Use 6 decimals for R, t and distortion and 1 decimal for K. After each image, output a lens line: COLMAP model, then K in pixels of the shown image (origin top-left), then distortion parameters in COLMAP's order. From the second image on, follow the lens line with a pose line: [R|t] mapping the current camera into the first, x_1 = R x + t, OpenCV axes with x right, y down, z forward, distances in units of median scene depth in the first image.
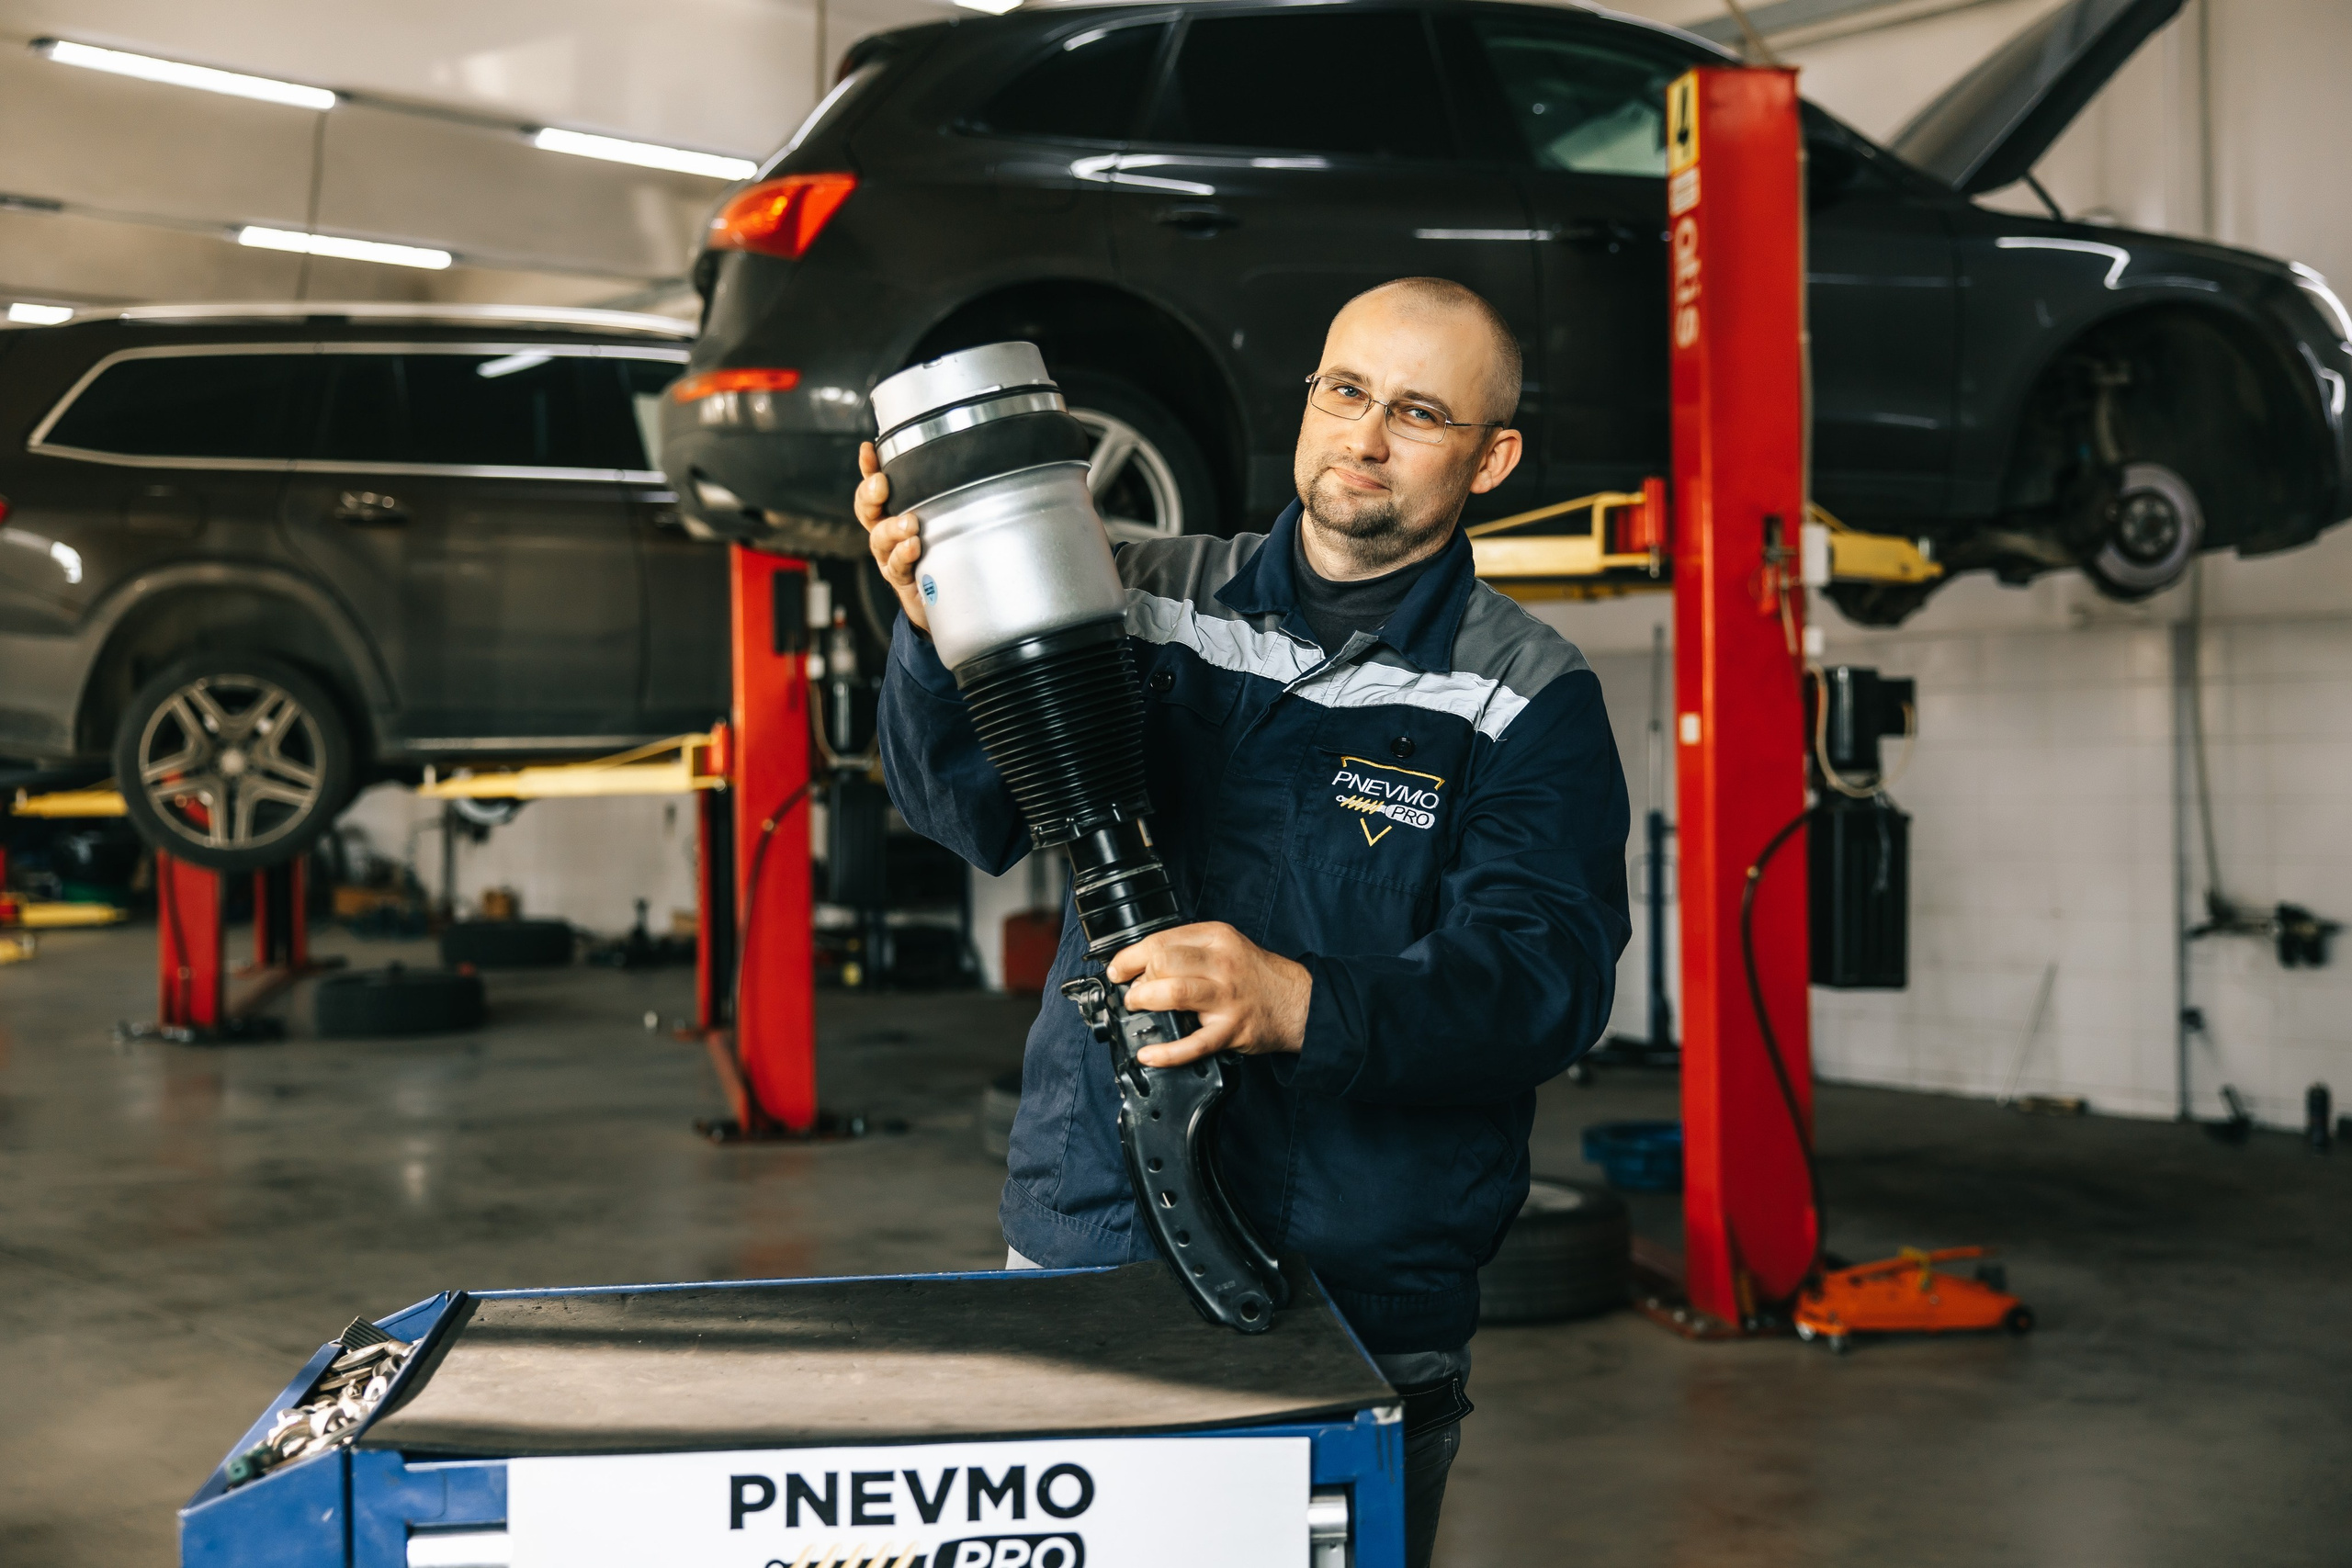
lens RADIAL K [[2855.9, 0, 1176.0], [0, 2855.9, 784.0], [0, 0, 1]] dist [0.070267, 0.029889]
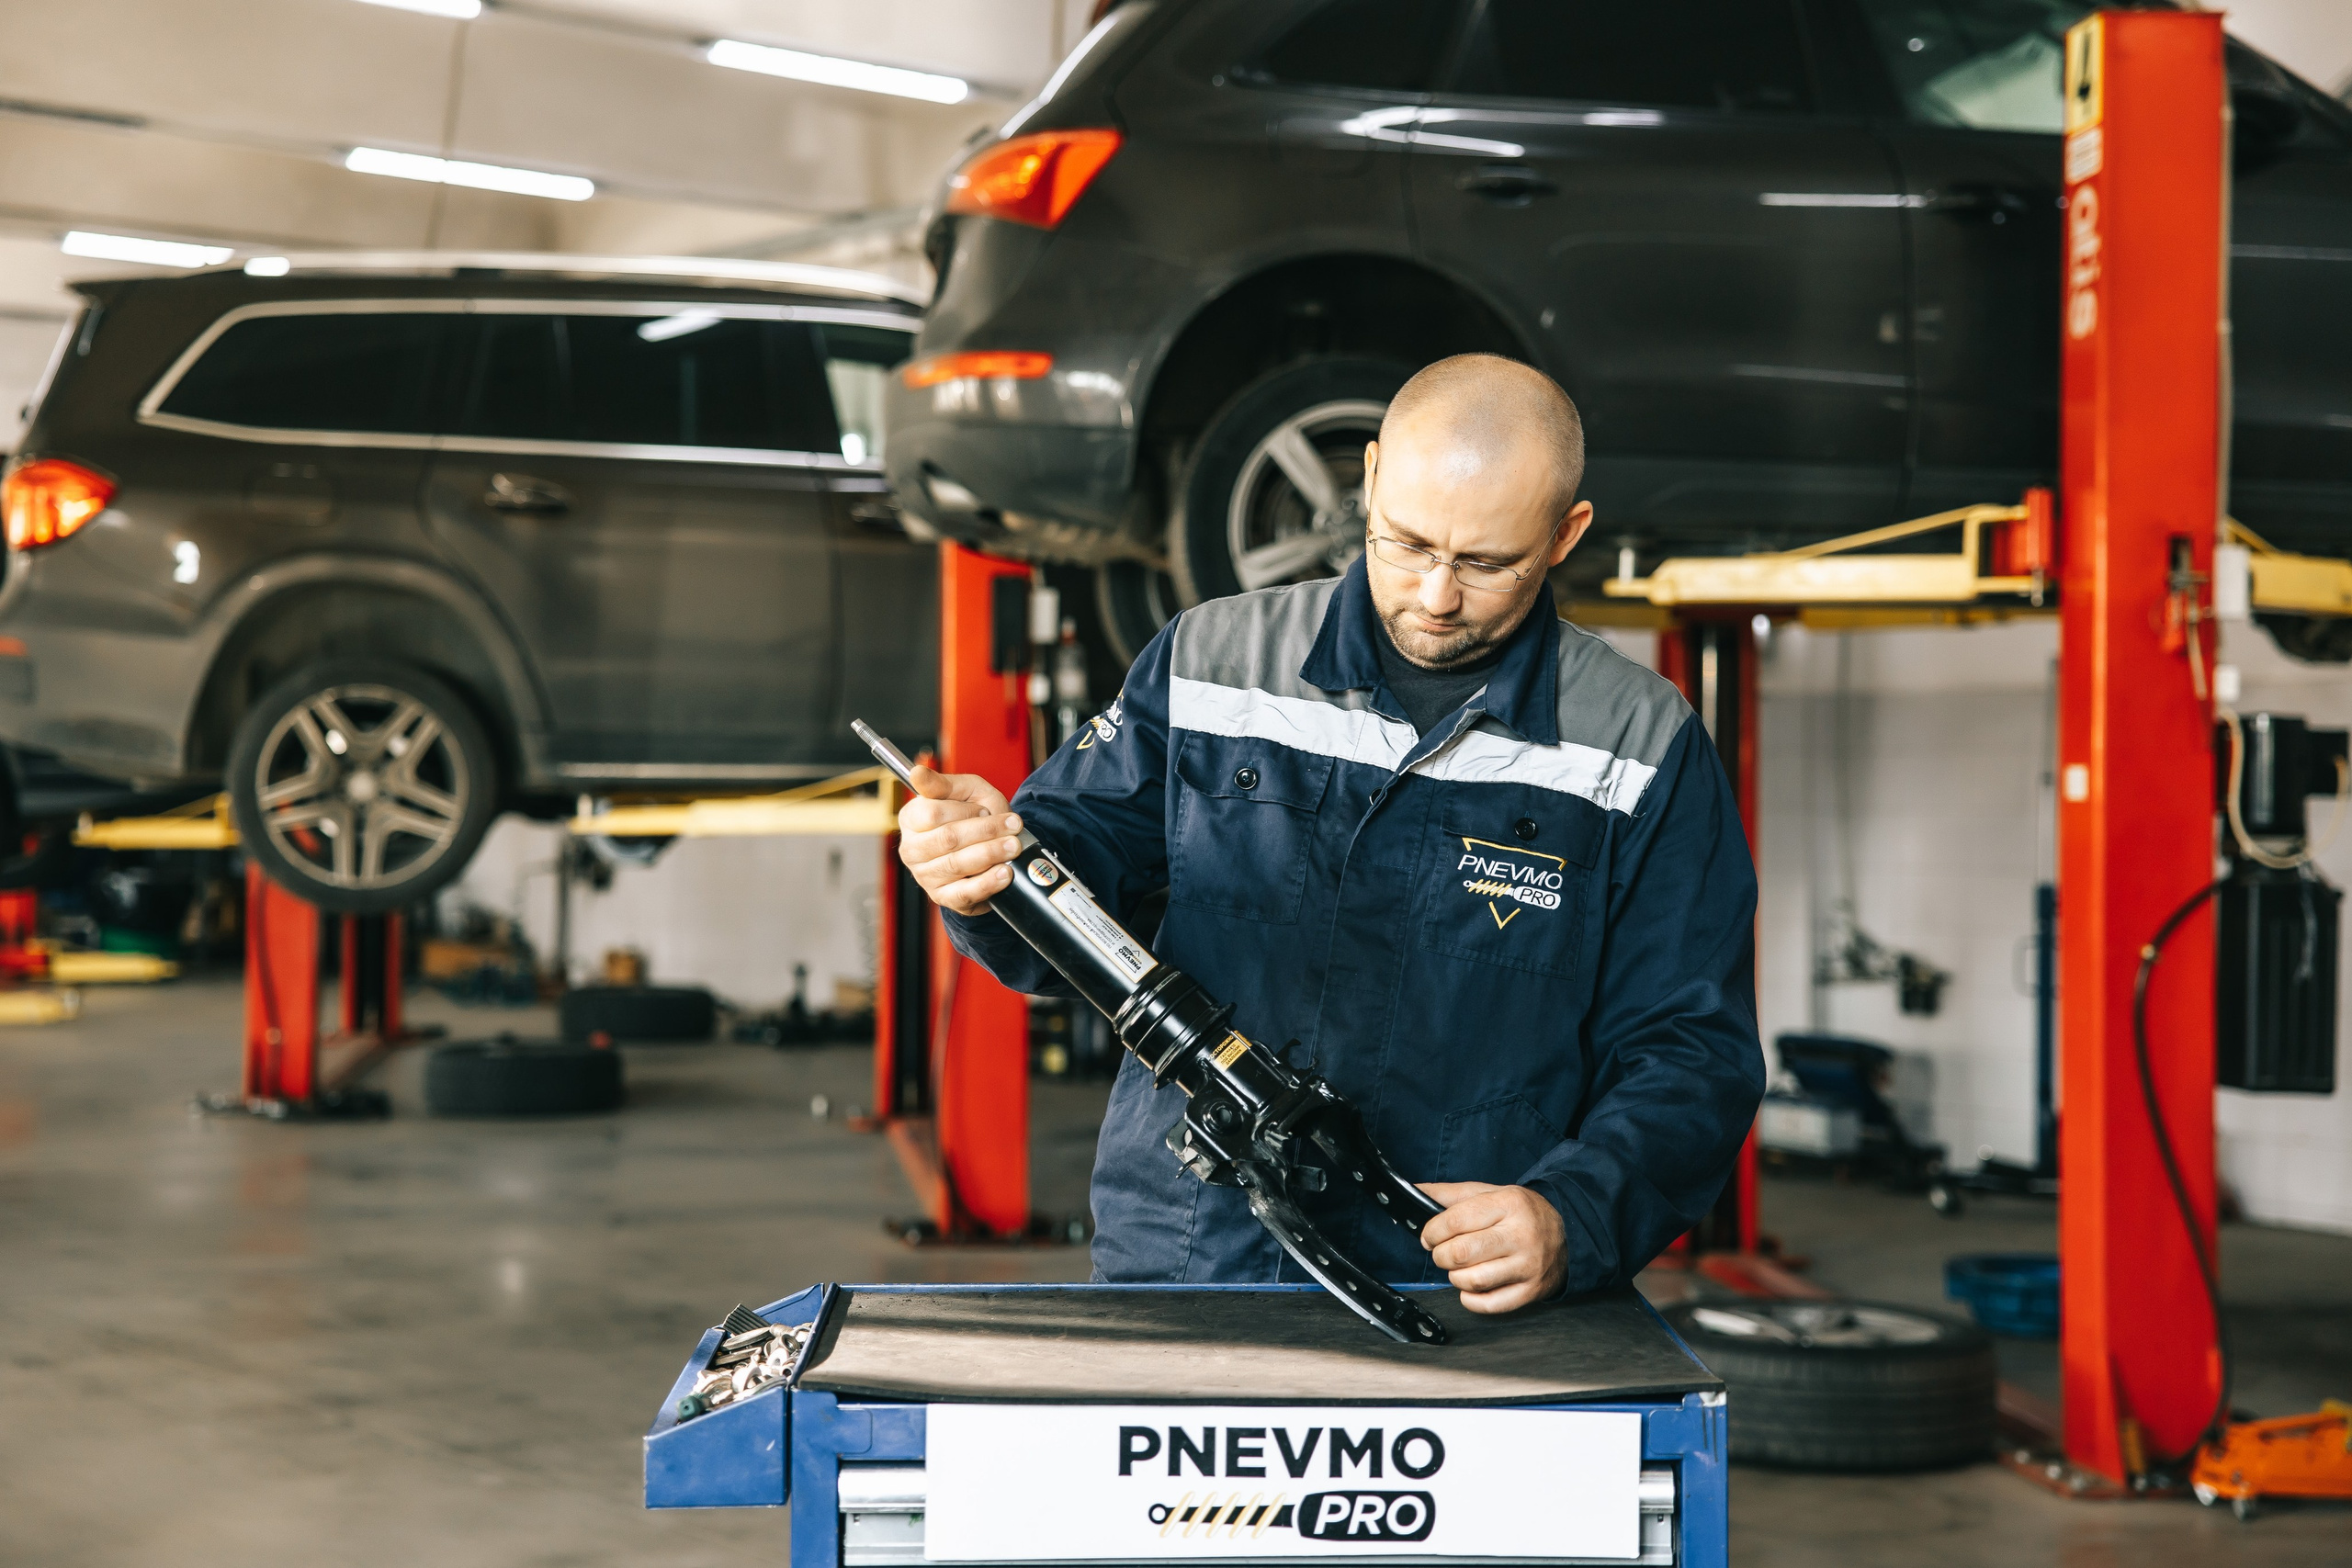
lens RADIAL K [[3680.1, 0, 1176.0], [0, 3680.1, 784.0], [0, 0, 1]] dist [0.173866, 0.006406]
pose [[0.997297, 0.021057, -0.070394, -0.010193], [-0.022114, 0.999654, -0.014269, 0.002762], [0.070069, 0.015788, 0.997417, -0.122536]]
